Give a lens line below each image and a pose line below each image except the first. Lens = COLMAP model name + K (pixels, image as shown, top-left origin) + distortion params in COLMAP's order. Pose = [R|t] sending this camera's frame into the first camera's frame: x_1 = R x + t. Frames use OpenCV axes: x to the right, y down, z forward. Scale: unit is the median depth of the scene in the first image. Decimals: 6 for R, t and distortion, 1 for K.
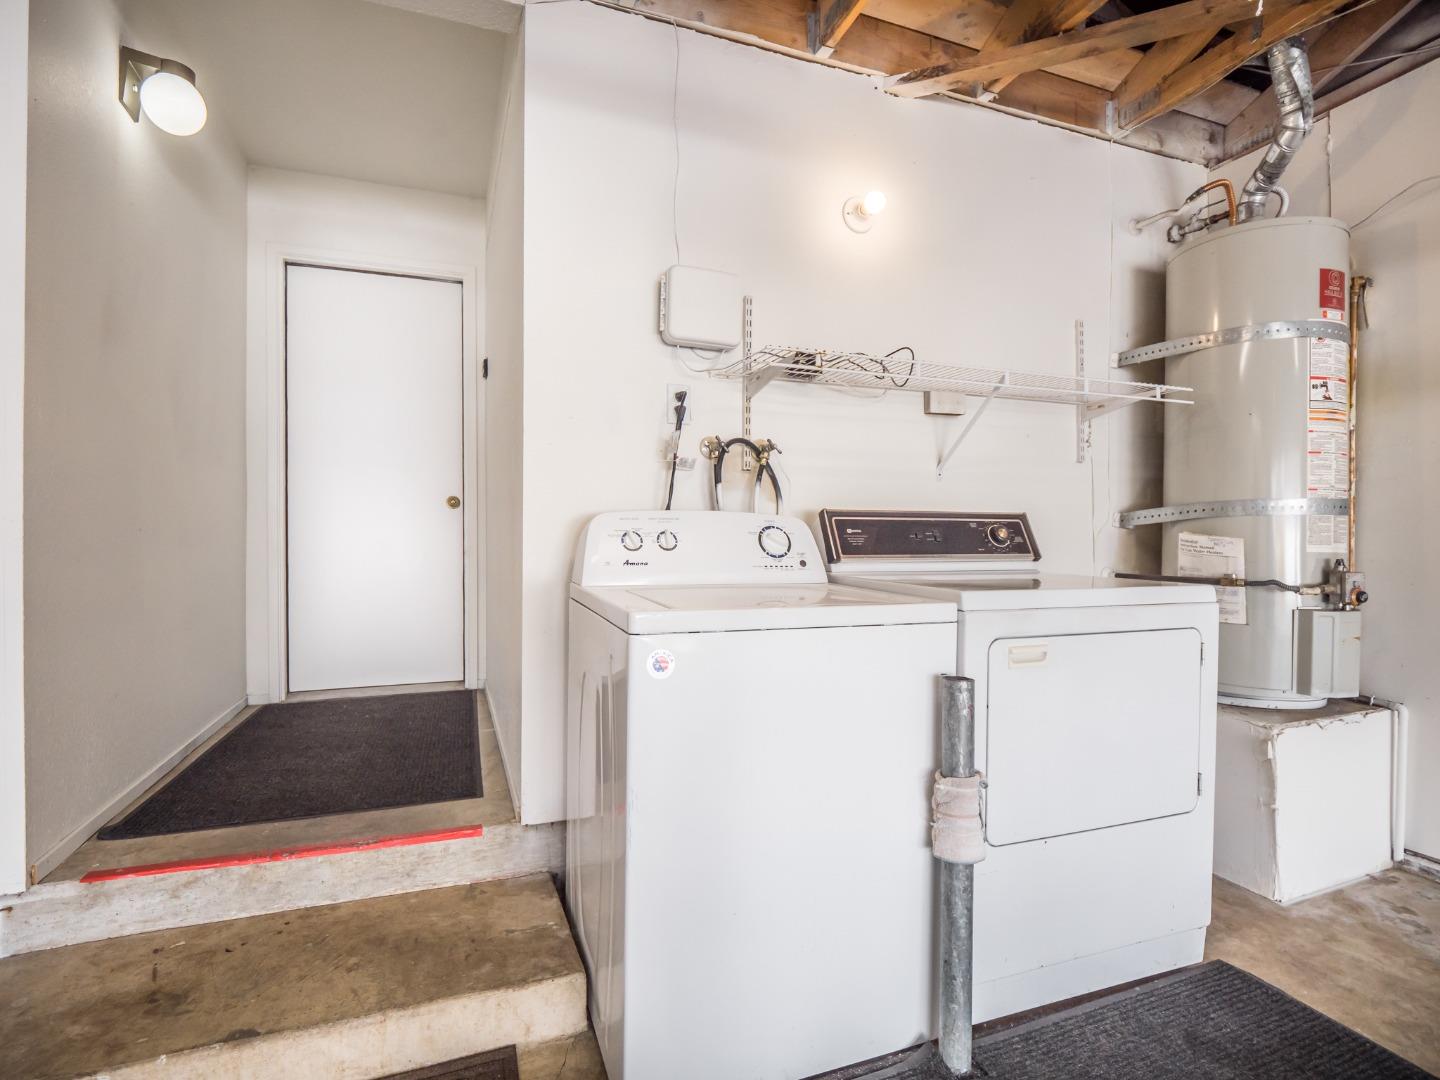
lens RADIAL K [[713.0, 0, 723.0], [0, 713.0, 532.0], [0, 0, 1]] dist [-0.003337, -0.000463]
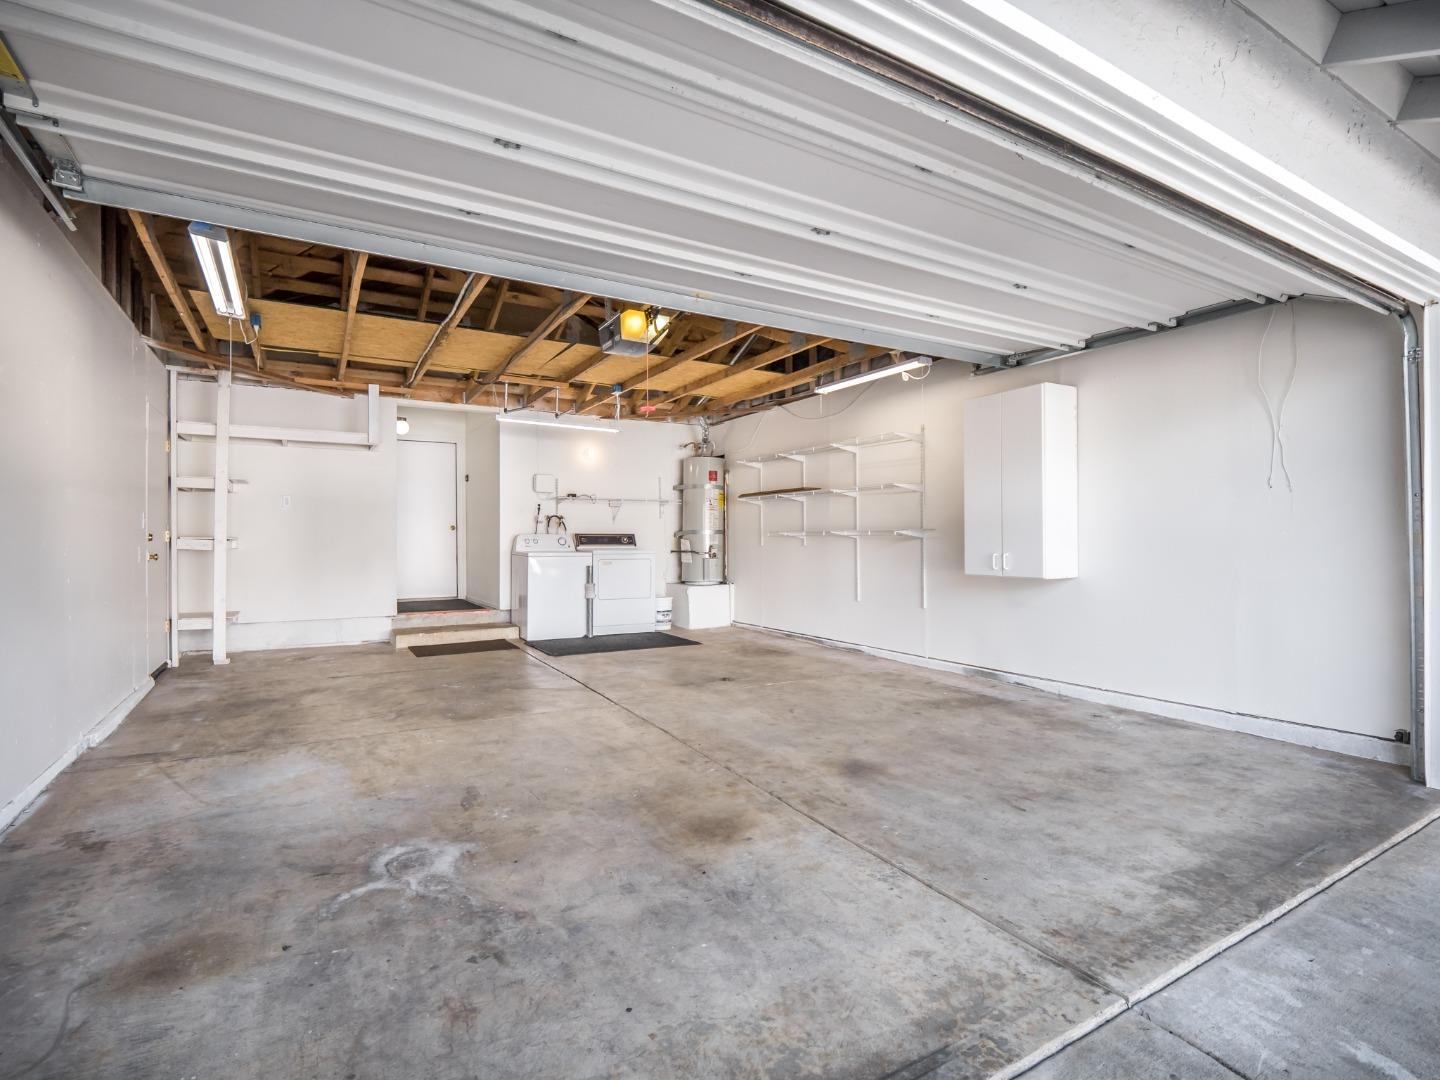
lens RADIAL K [[713.0, 0, 723.0], [0, 713.0, 532.0], [0, 0, 1]] dist [-0.003337, -0.000463]
pose [[0.982092, 0.000546, 0.188400, 0.197161], [0.001159, 0.999959, -0.008940, -0.002324], [-0.188397, 0.008999, 0.982052, -3.081716]]
